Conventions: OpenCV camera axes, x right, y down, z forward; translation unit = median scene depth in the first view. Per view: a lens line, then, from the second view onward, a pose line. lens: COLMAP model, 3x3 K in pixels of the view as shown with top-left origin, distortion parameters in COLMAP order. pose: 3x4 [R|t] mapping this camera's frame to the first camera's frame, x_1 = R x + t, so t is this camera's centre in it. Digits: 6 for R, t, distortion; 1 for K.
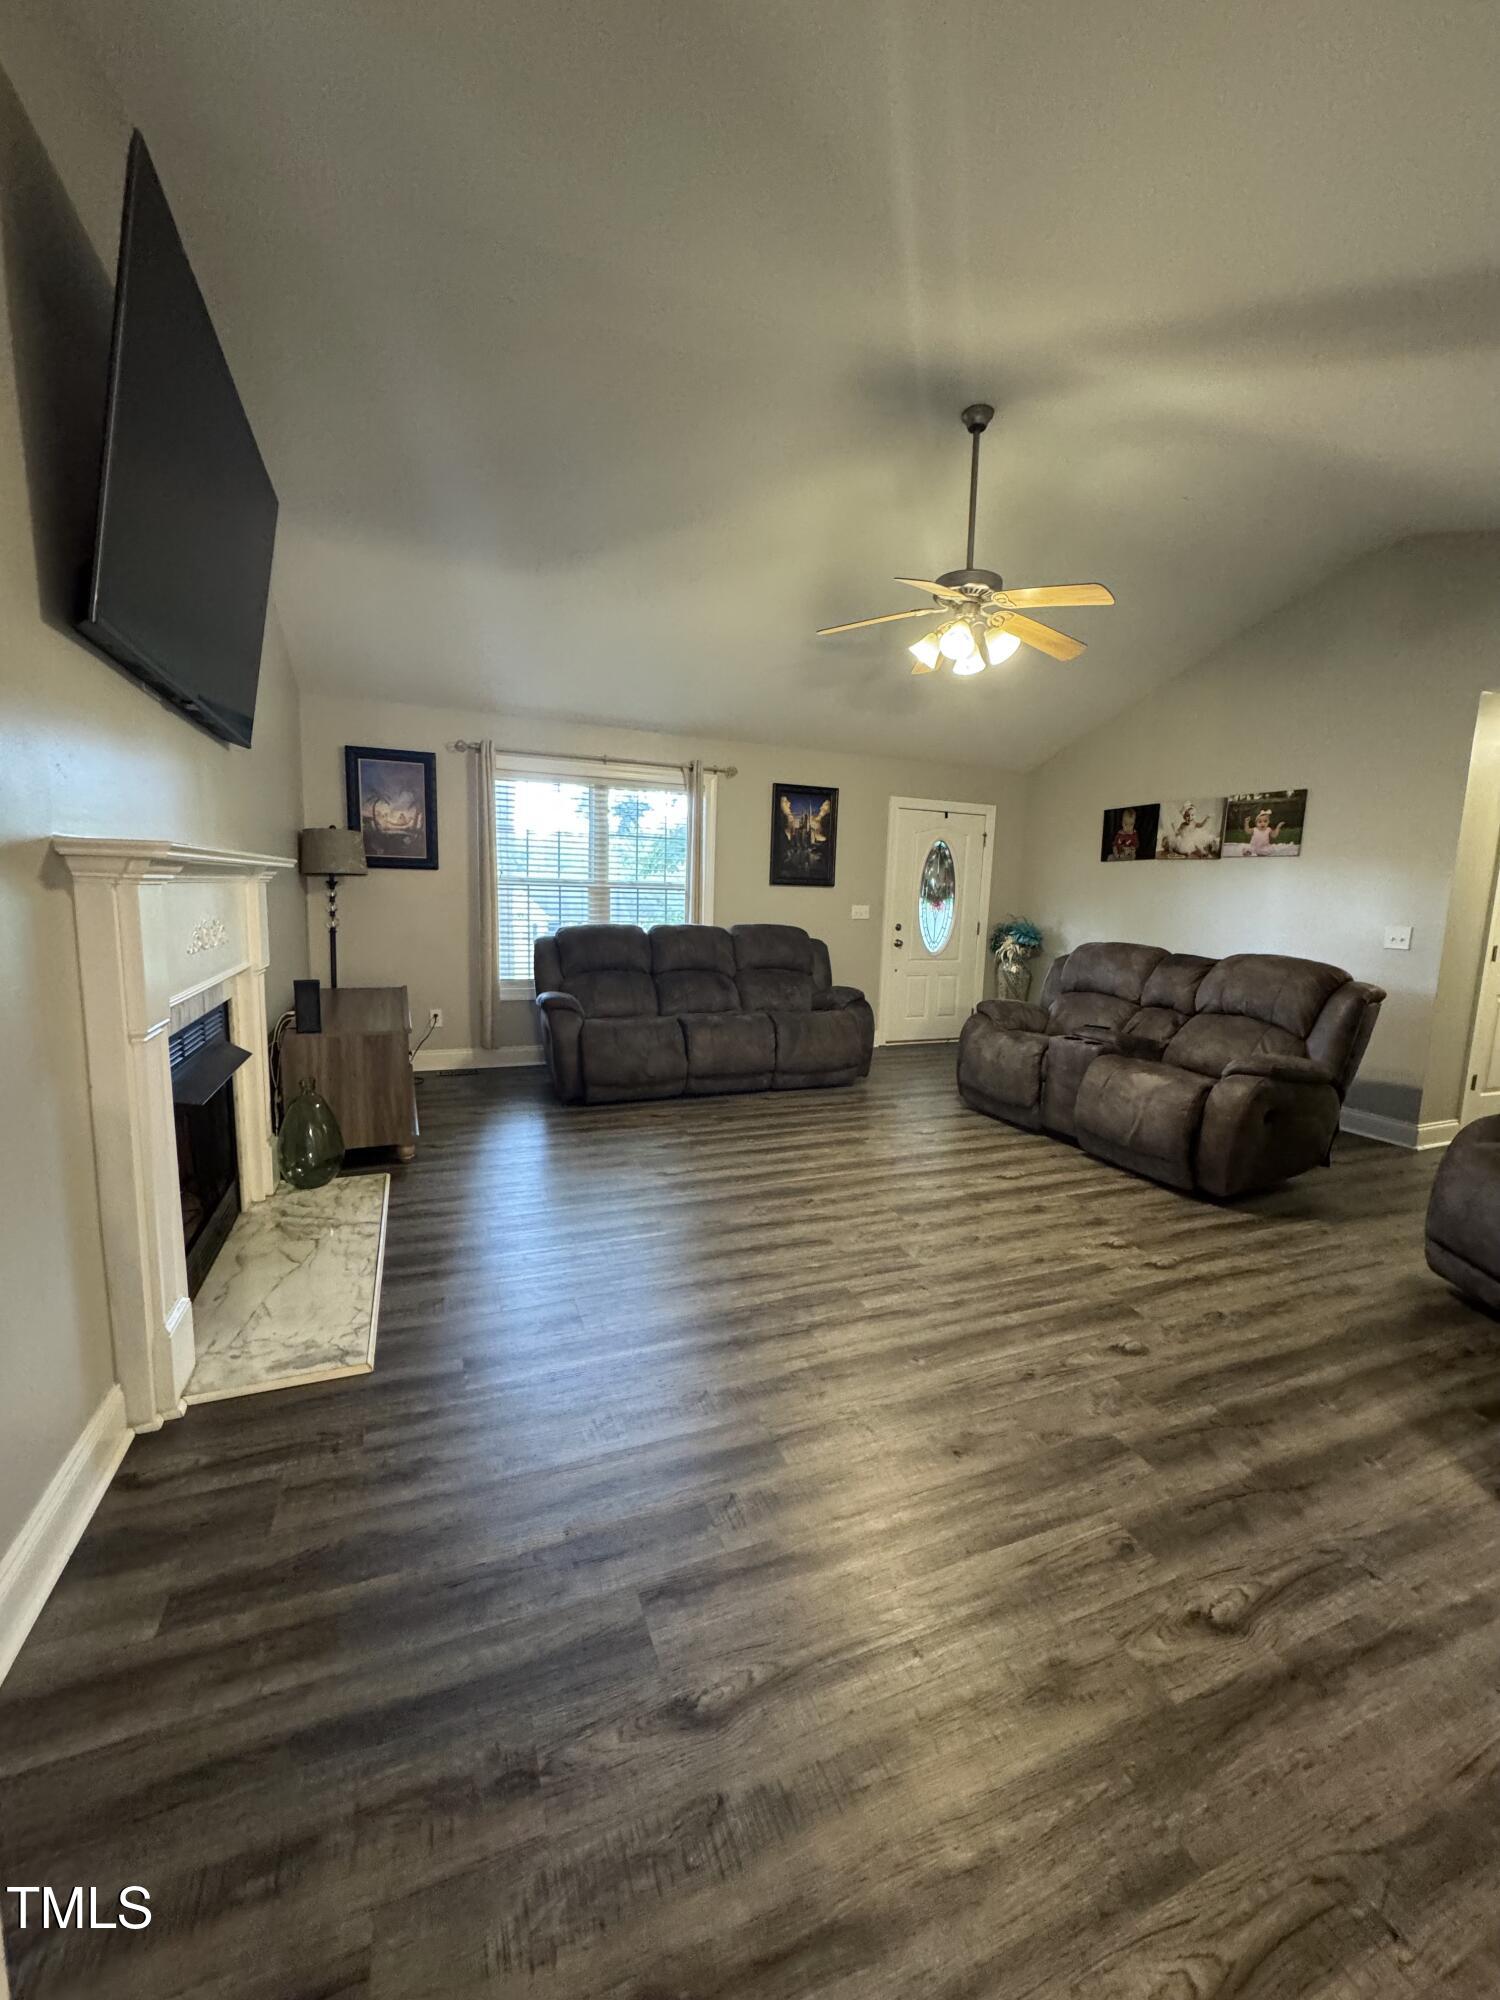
lens RADIAL K [[793.1, 0, 750.0], [0, 793.1, 1000.0], [0, 0, 1]] dist [-0.008052, 0.002370]
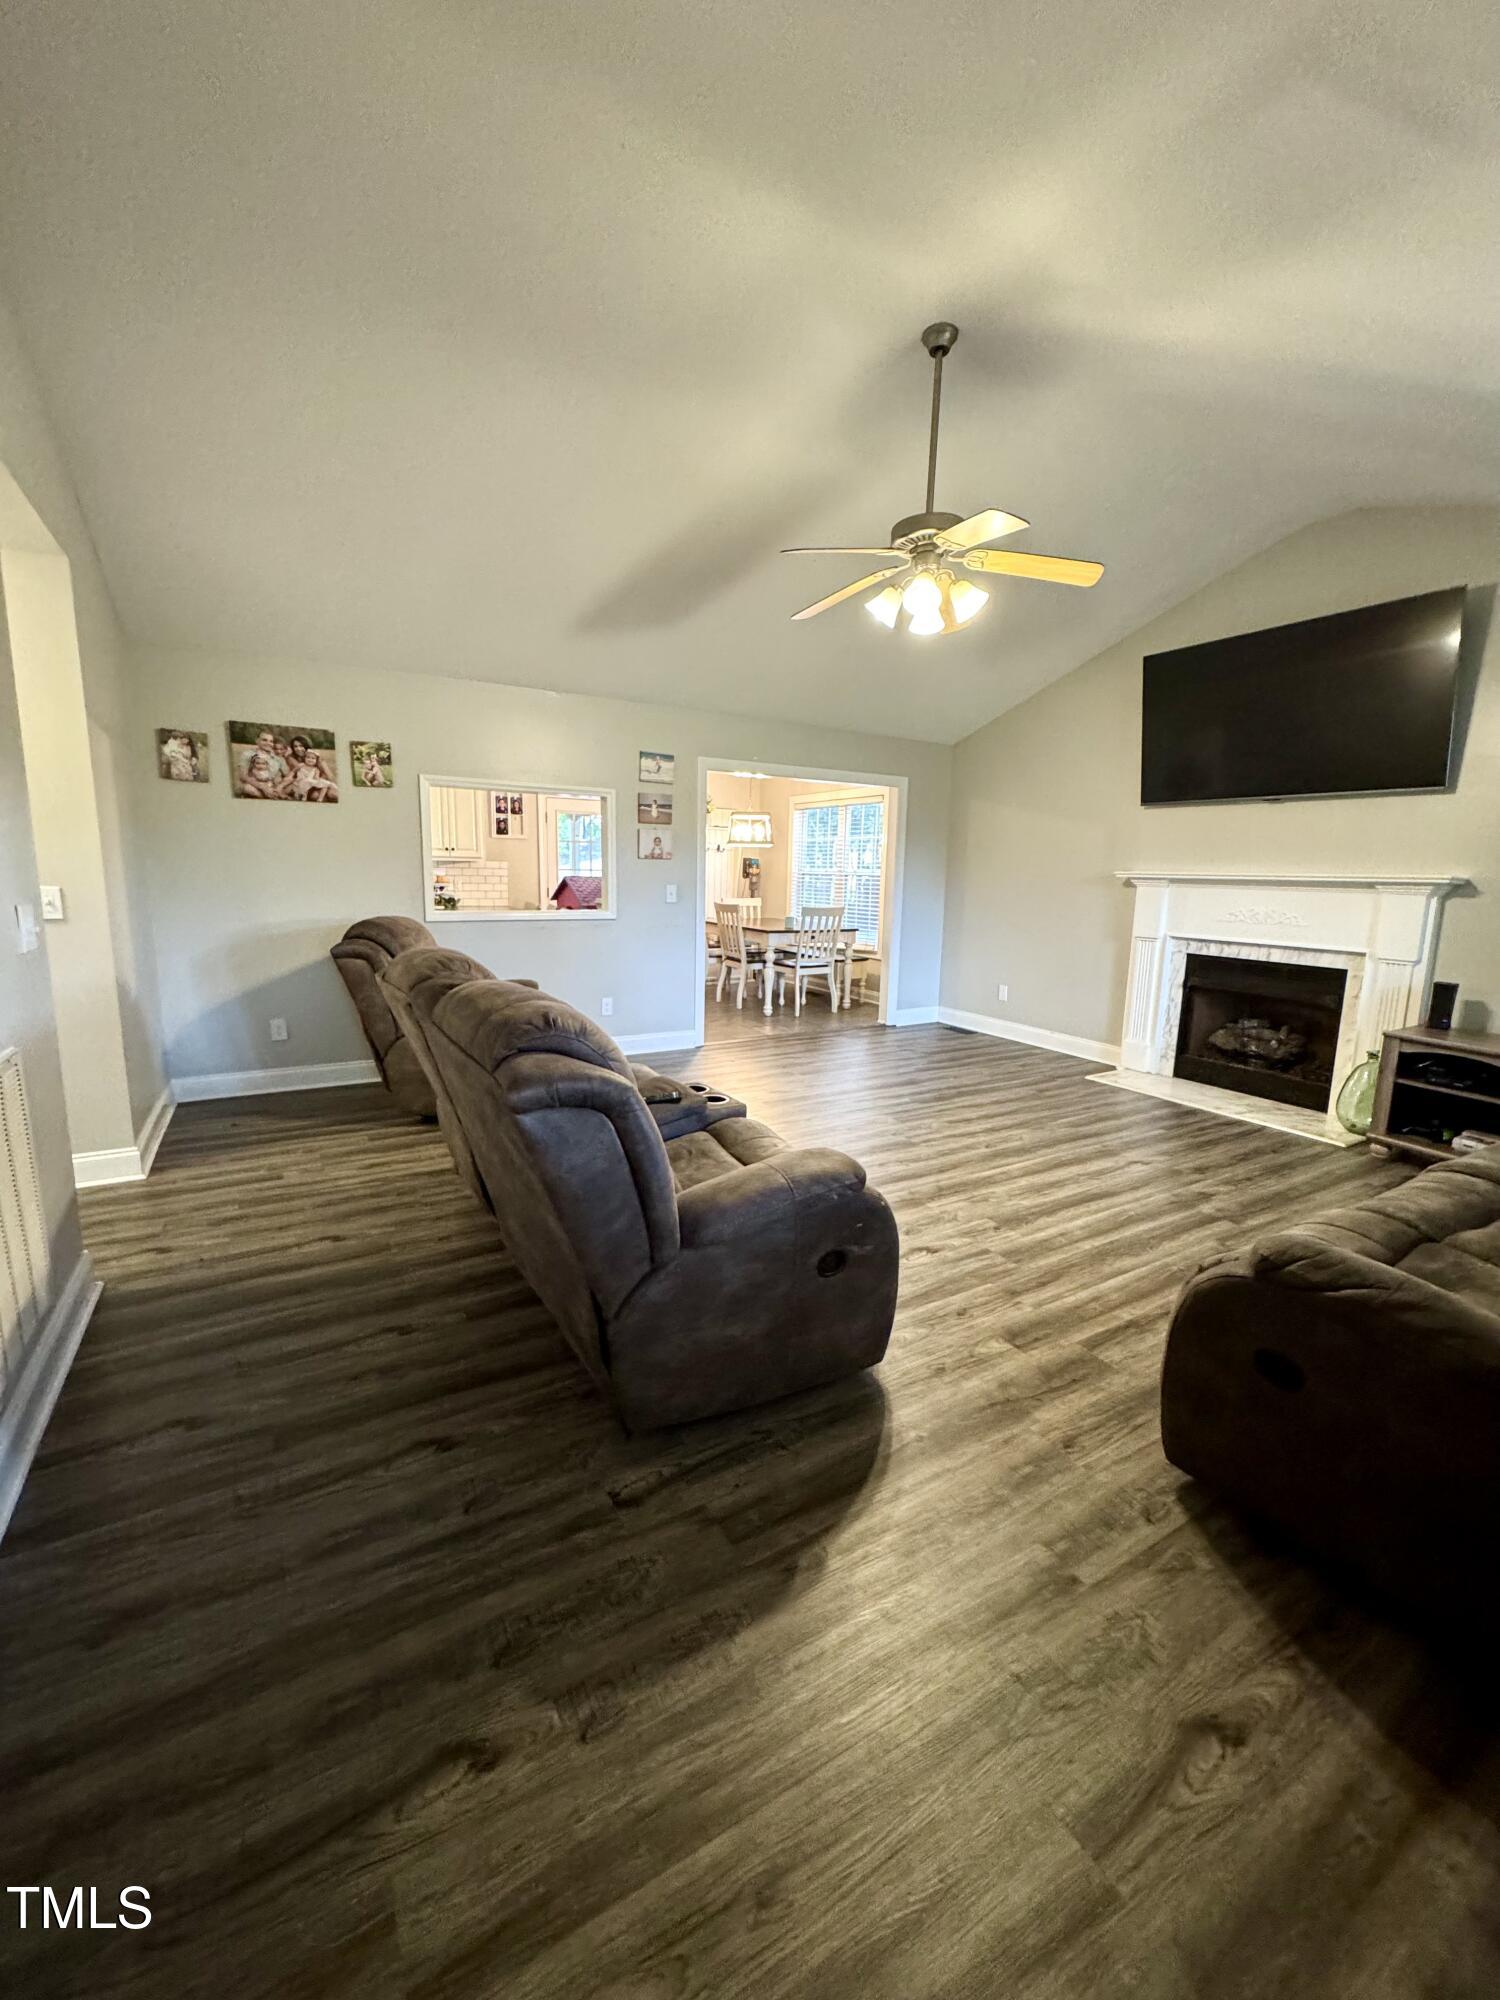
lens RADIAL K [[793.1, 0, 750.0], [0, 793.1, 1000.0], [0, 0, 1]] dist [-0.008052, 0.002370]
pose [[-0.988703, -0.024897, -0.147807, 0.561192], [-0.068332, 0.952543, 0.296634, -0.256648], [0.133407, 0.303383, -0.943484, 1.870061]]
